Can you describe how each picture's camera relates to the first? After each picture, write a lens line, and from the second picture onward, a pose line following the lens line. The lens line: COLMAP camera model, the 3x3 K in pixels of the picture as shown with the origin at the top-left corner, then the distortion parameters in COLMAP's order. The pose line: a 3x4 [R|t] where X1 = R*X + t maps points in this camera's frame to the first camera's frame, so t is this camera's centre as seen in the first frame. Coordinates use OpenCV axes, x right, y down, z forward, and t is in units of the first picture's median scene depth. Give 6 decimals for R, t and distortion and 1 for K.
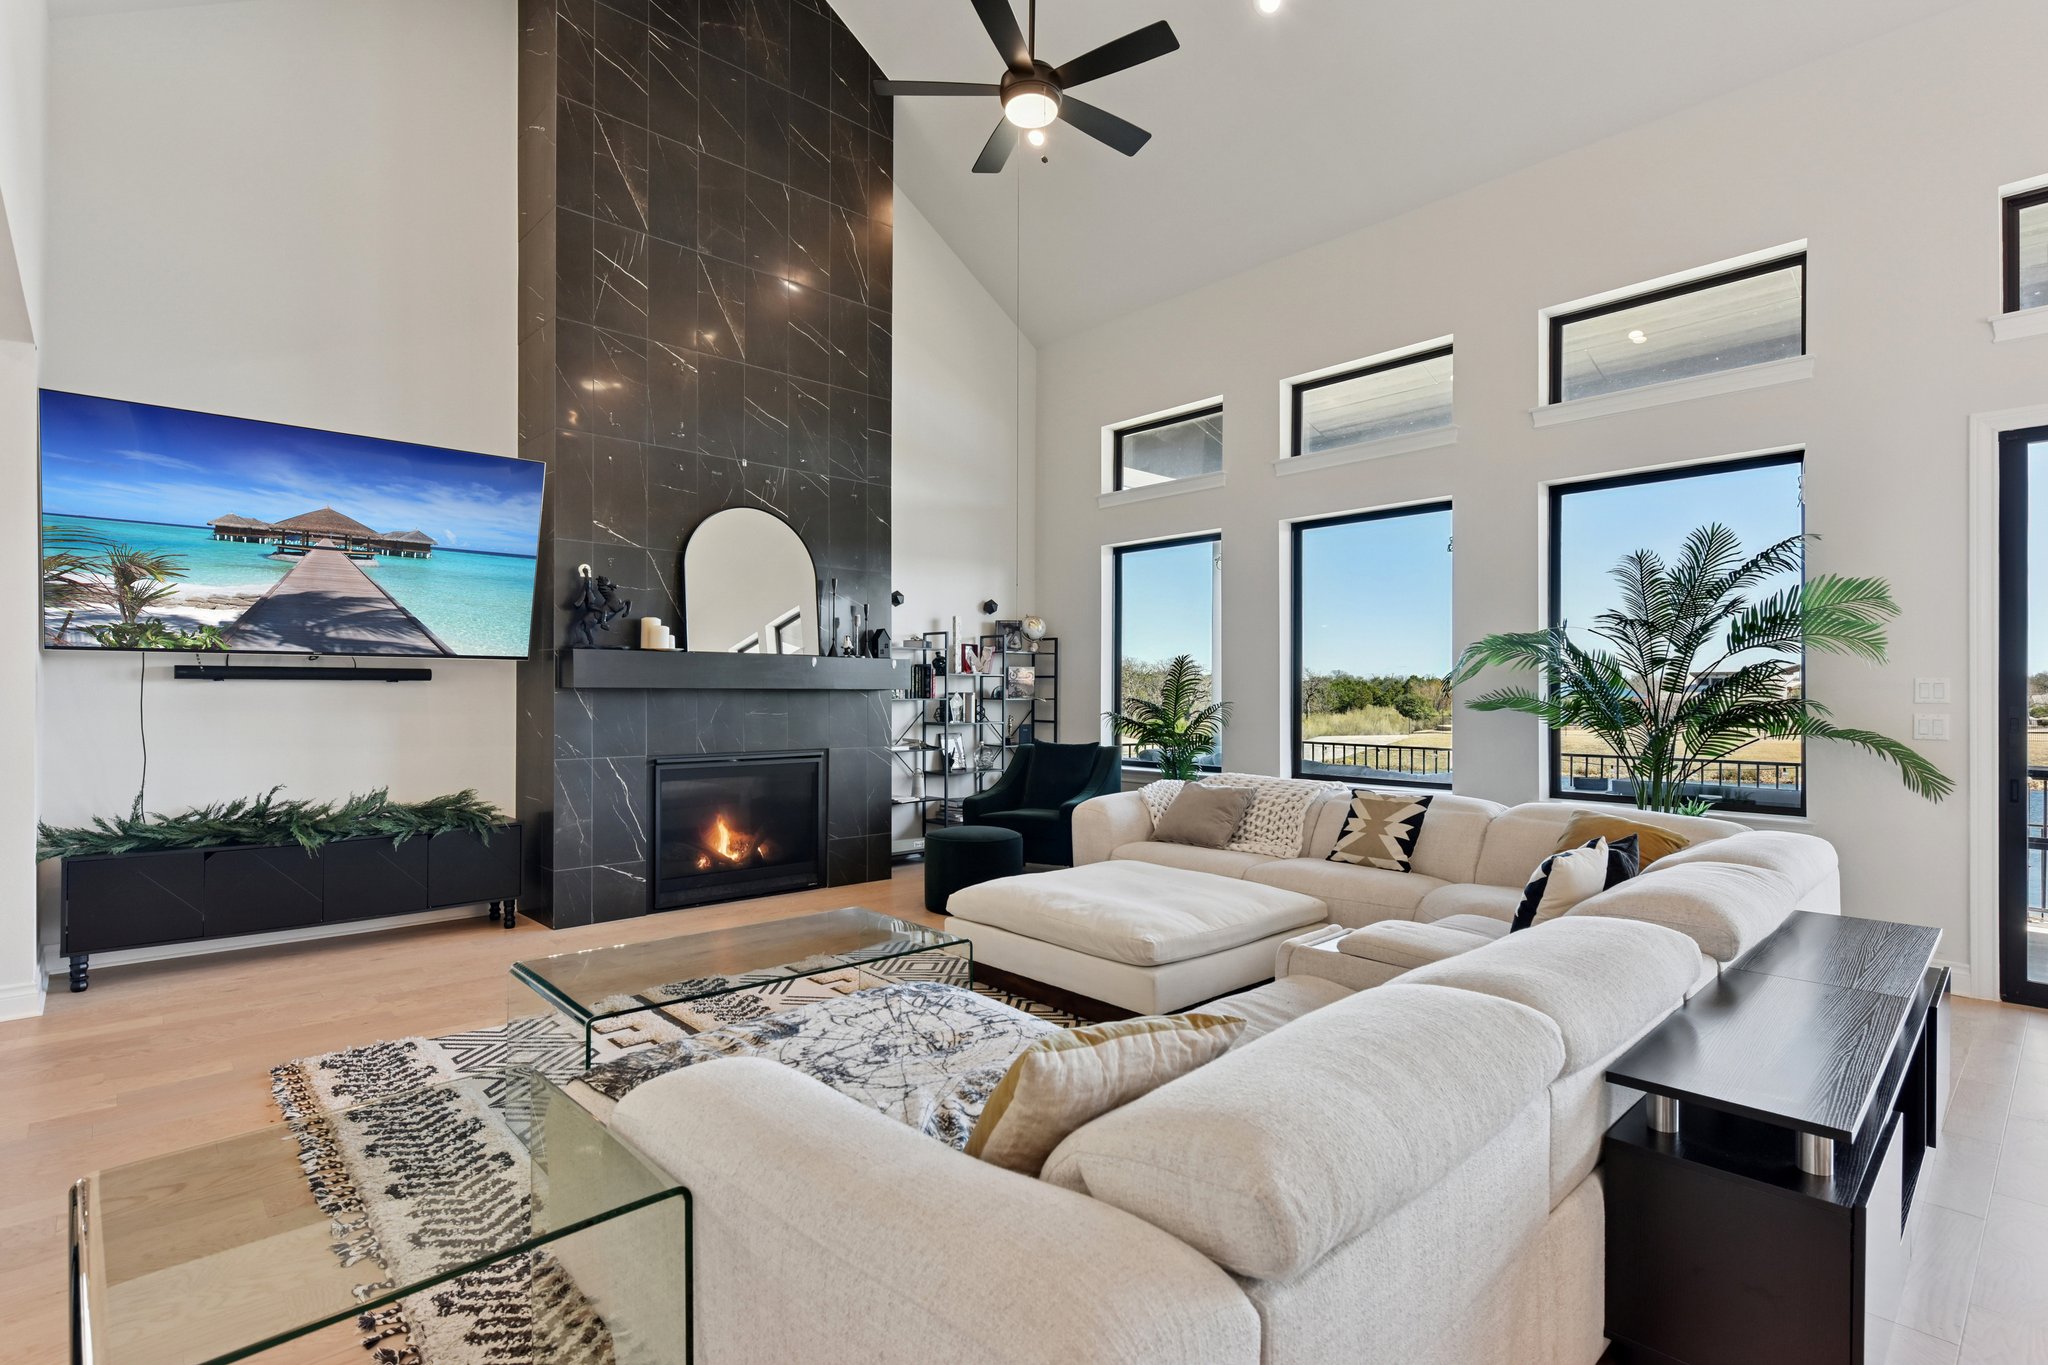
lens RADIAL K [[968.7, 0, 1020.0], [0, 968.7, 698.4], [0, 0, 1]] dist [-0.001172, 0.000203]
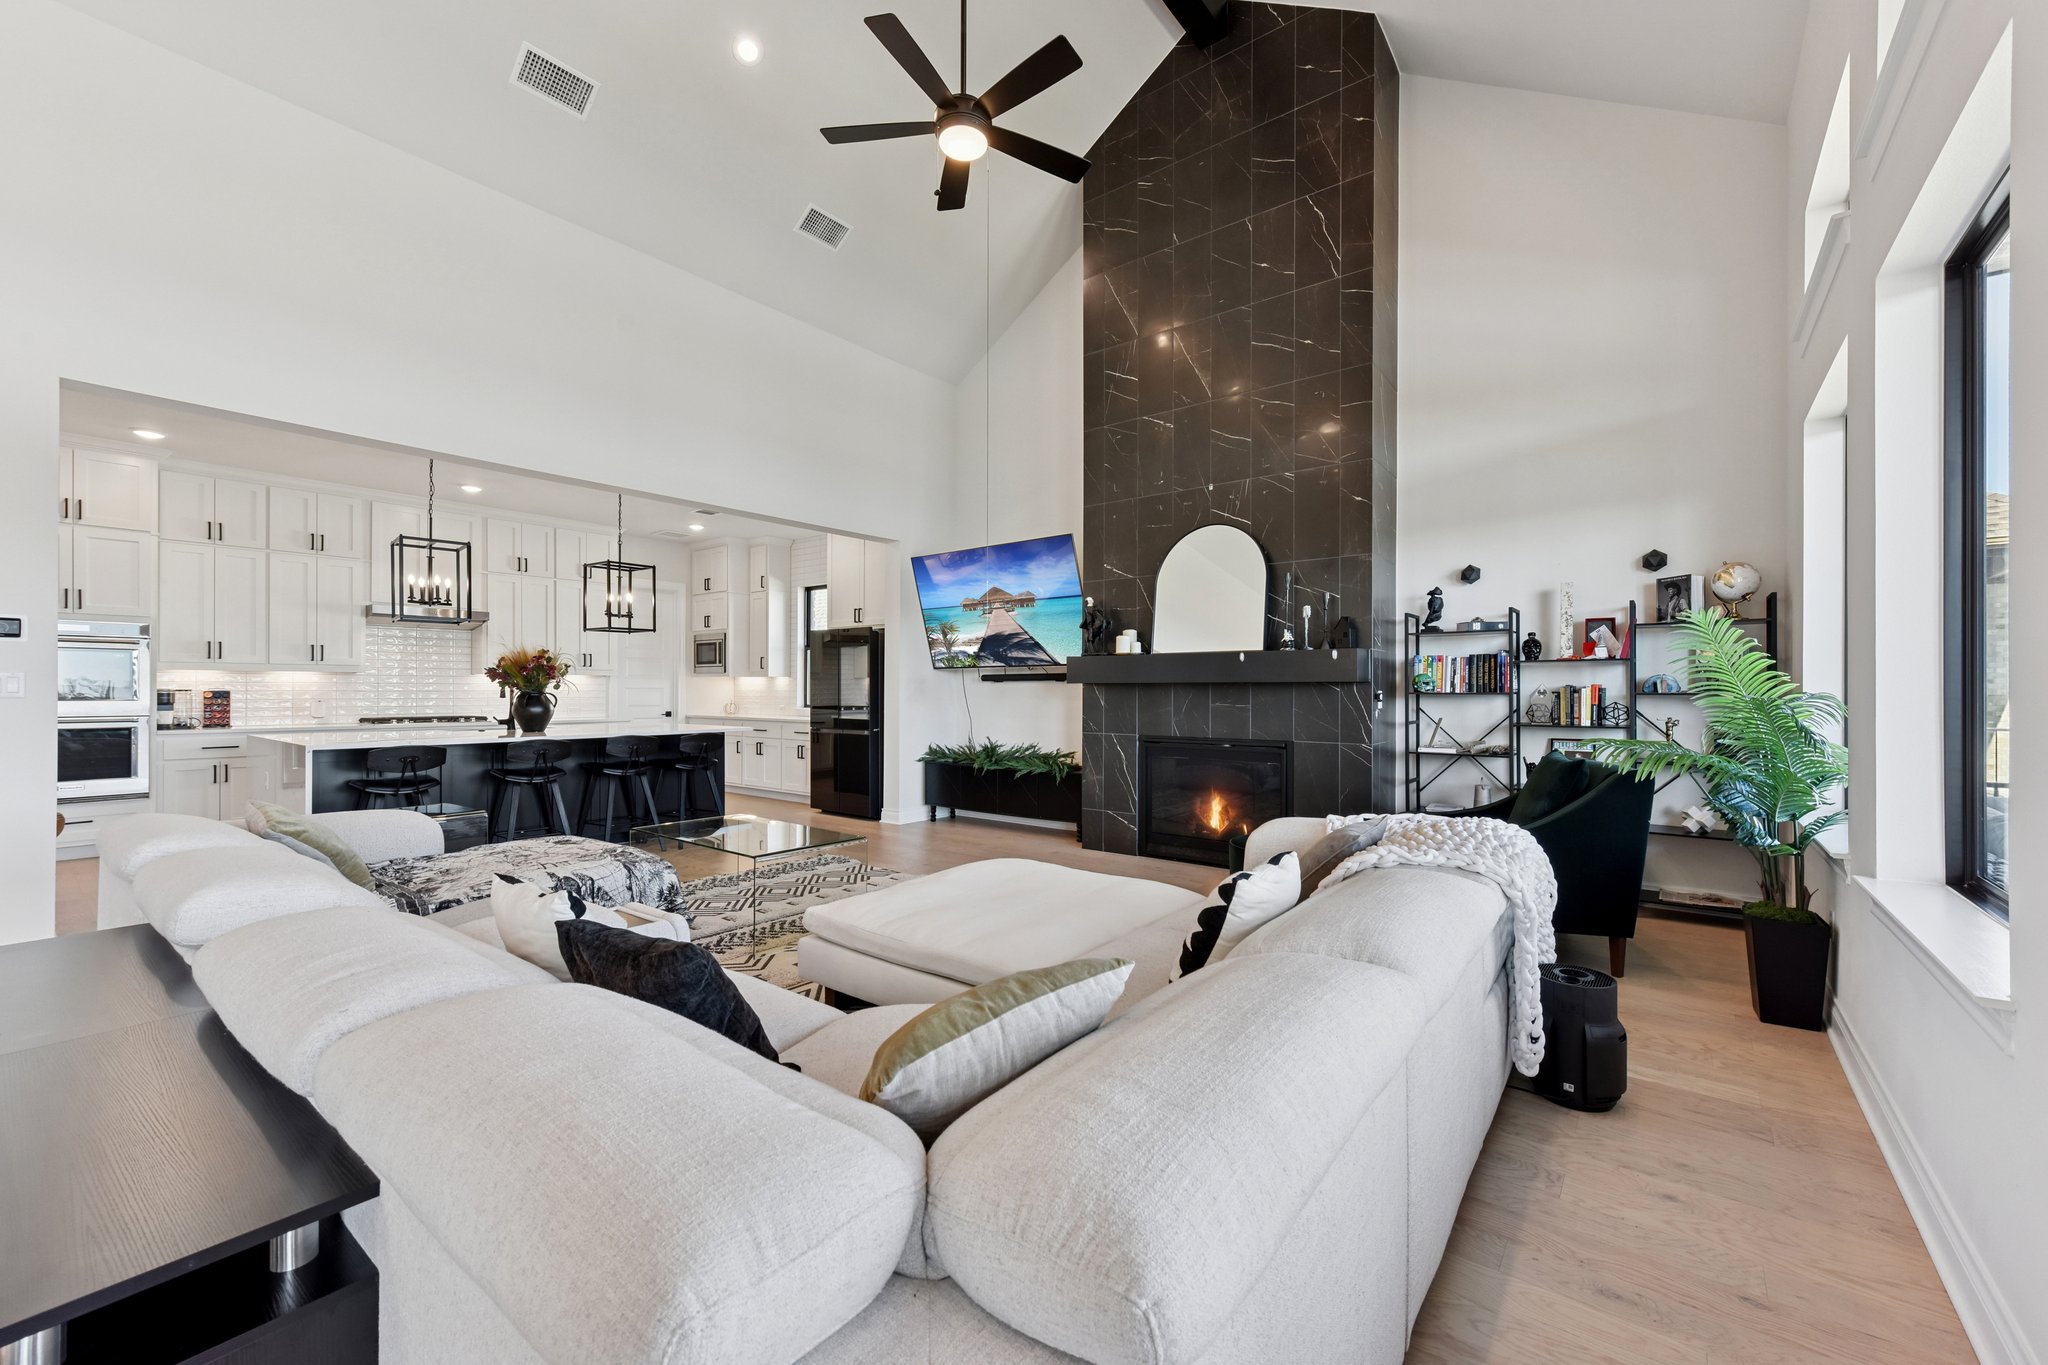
lens RADIAL K [[820.9, 0, 1021.3], [0, 820.9, 680.8], [0, 0, 1]] dist [-0.000337, -0.000478]
pose [[0.162648, -0.009283, -0.986640, 0.779861], [-0.001971, 0.999951, -0.009733, -0.003607], [0.986682, 0.003528, 0.162622, 0.758666]]
